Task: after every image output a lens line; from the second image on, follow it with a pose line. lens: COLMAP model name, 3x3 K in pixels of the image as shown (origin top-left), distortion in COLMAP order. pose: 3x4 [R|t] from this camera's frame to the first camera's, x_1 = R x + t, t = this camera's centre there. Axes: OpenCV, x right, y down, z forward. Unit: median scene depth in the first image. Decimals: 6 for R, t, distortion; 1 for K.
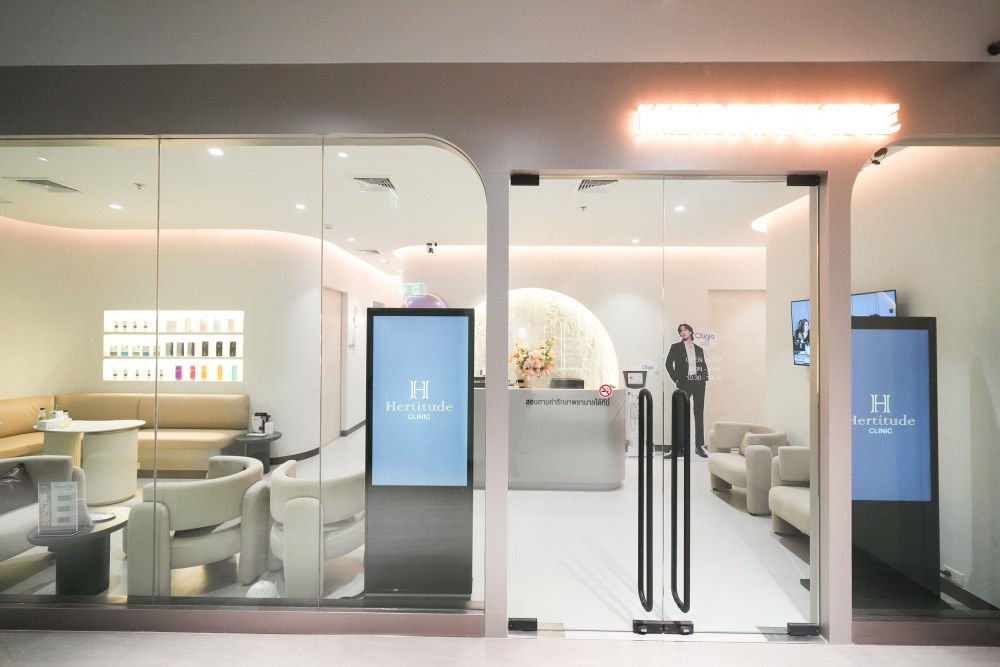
lens RADIAL K [[443.7, 0, 498.7], [0, 443.7, 334.3], [0, 0, 1]] dist [-0.004943, -0.000238]
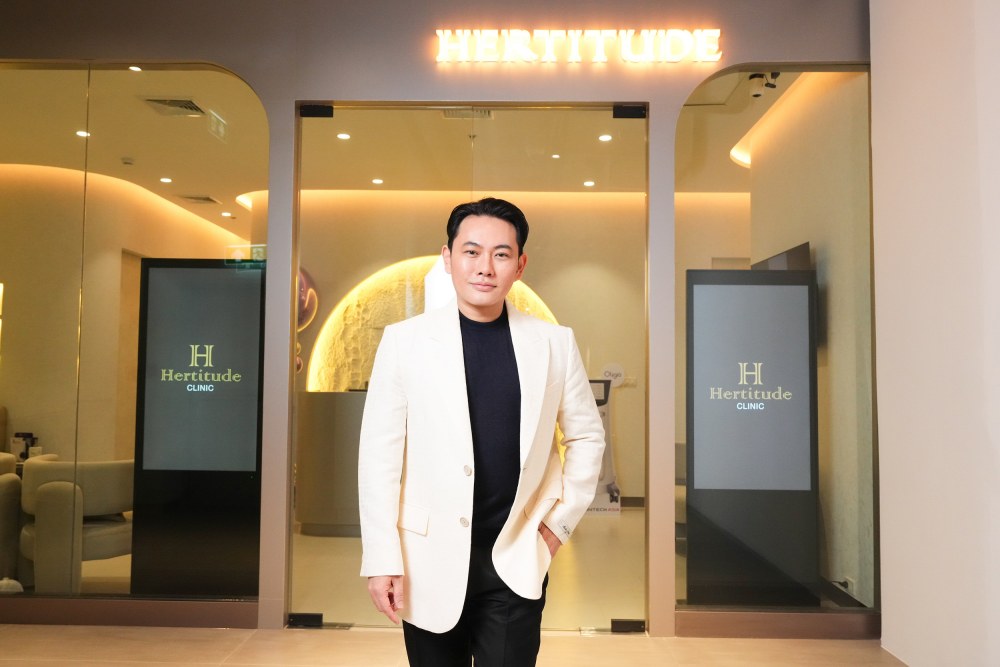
lens RADIAL K [[850.9, 0, 500.7], [0, 850.9, 333.8], [0, 0, 1]] dist [-0.004463, -0.005107]
pose [[0.999995, 0.002939, -0.001326, 0.390257], [-0.002986, 0.999303, -0.037221, 0.141880], [0.001215, 0.037225, 0.999306, -0.609934]]
